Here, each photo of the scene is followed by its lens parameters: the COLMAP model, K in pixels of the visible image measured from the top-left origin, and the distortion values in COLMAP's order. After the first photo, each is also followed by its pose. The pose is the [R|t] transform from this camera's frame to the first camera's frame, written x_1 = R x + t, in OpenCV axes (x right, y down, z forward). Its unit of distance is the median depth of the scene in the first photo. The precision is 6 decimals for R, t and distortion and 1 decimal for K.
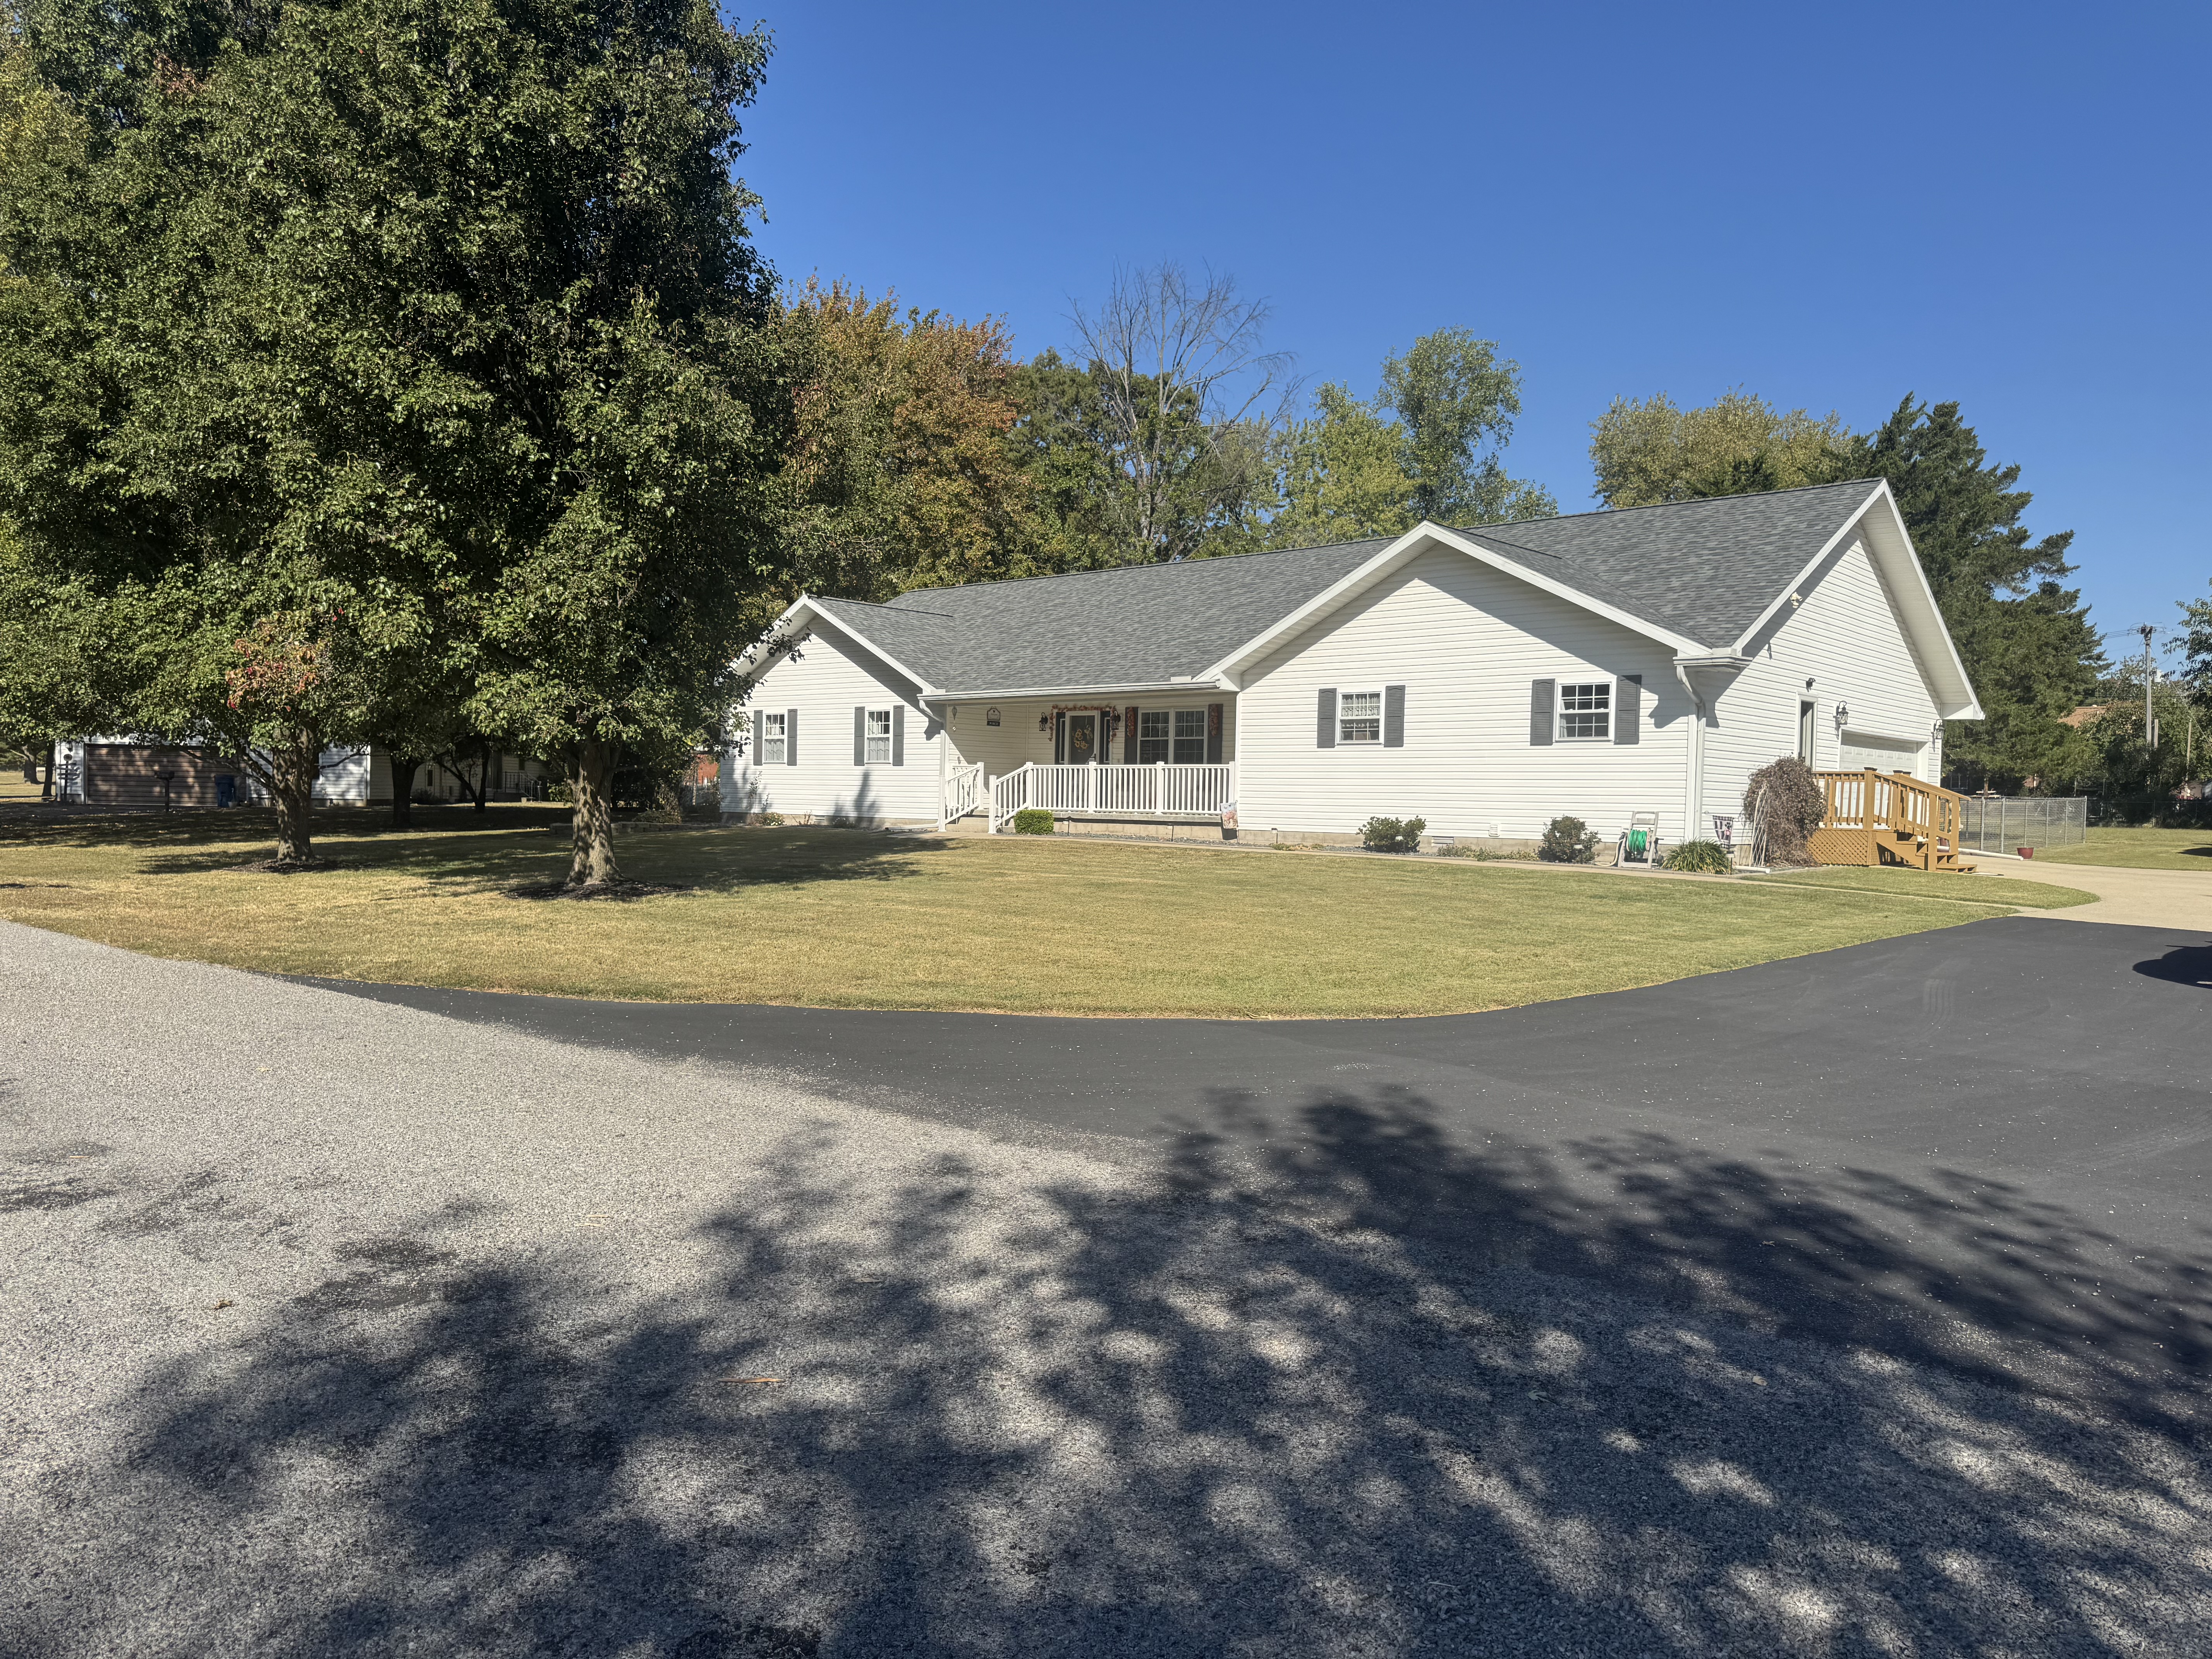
lens RADIAL K [[1571.4, 0, 1105.9], [0, 1571.4, 865.3], [0, 0, 1]] dist [0.038575, -0.038103]
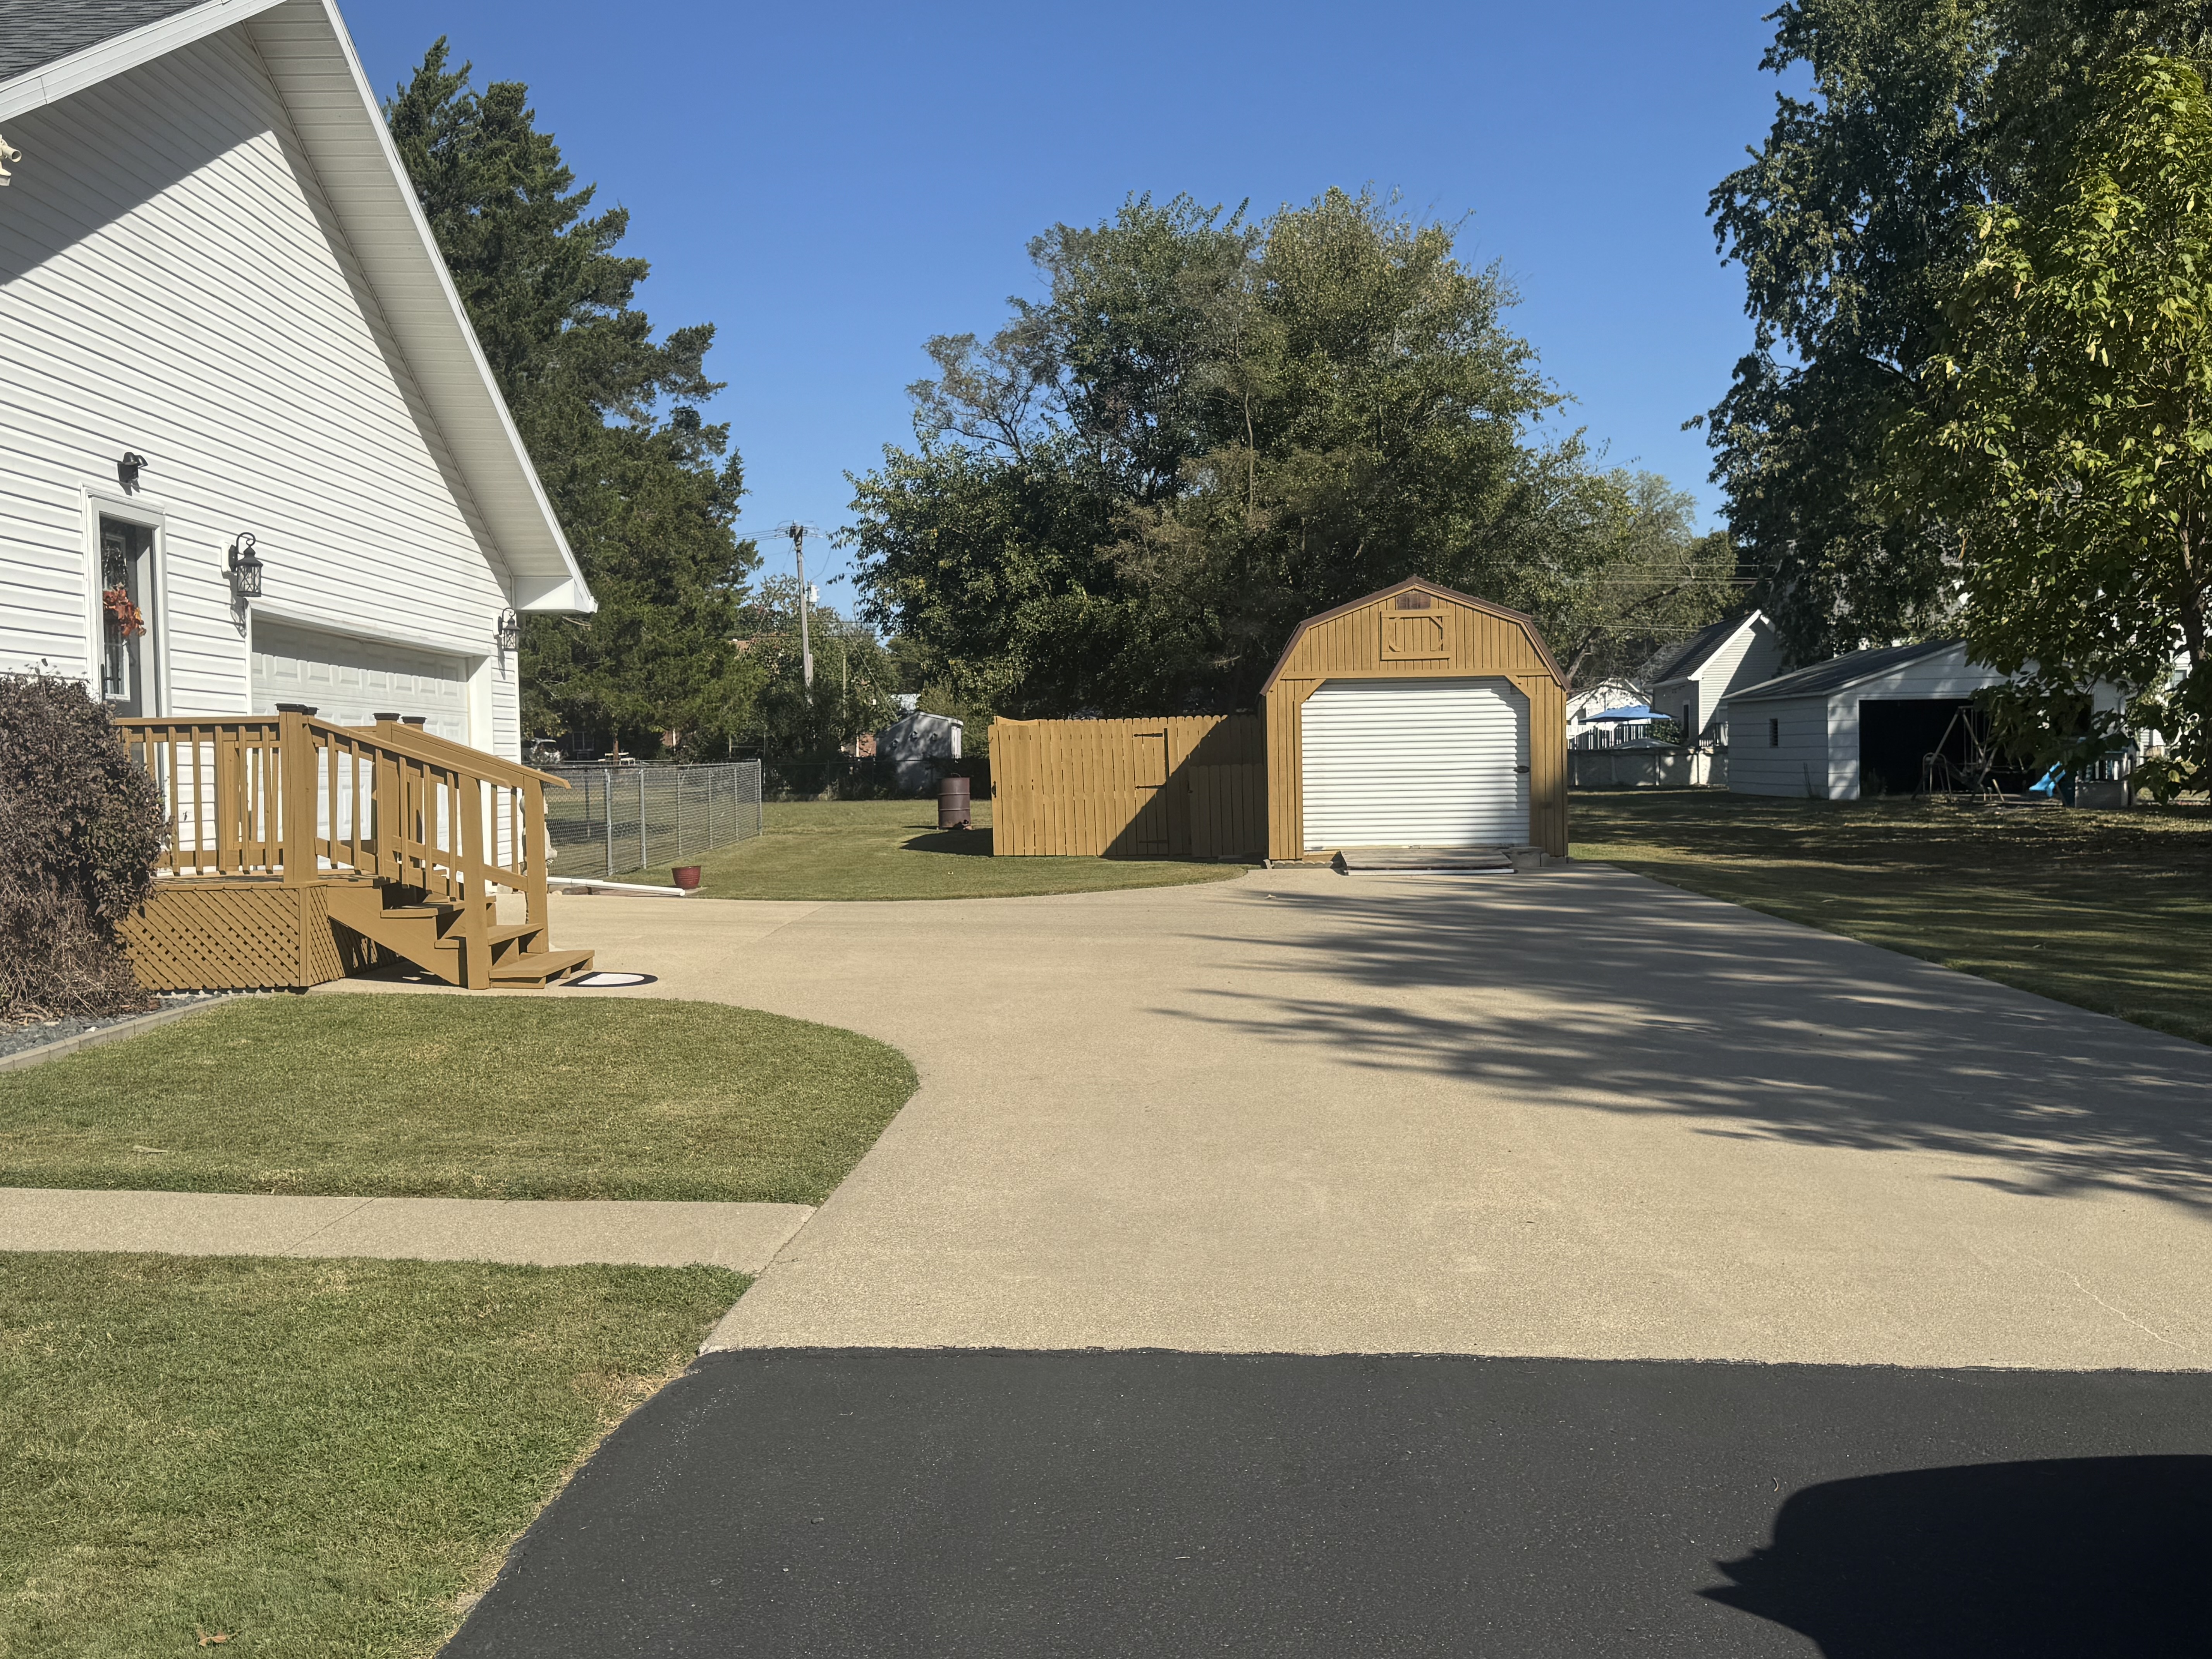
lens RADIAL K [[2383.9, 0, 1106.9], [0, 2383.9, 832.0], [0, 0, 1]] dist [0.063905, 0.000000]
pose [[0.759481, -0.048596, 0.648712, 0.127439], [0.060561, 0.998157, 0.003871, -0.011838], [-0.647705, 0.036347, 0.761024, 0.224735]]
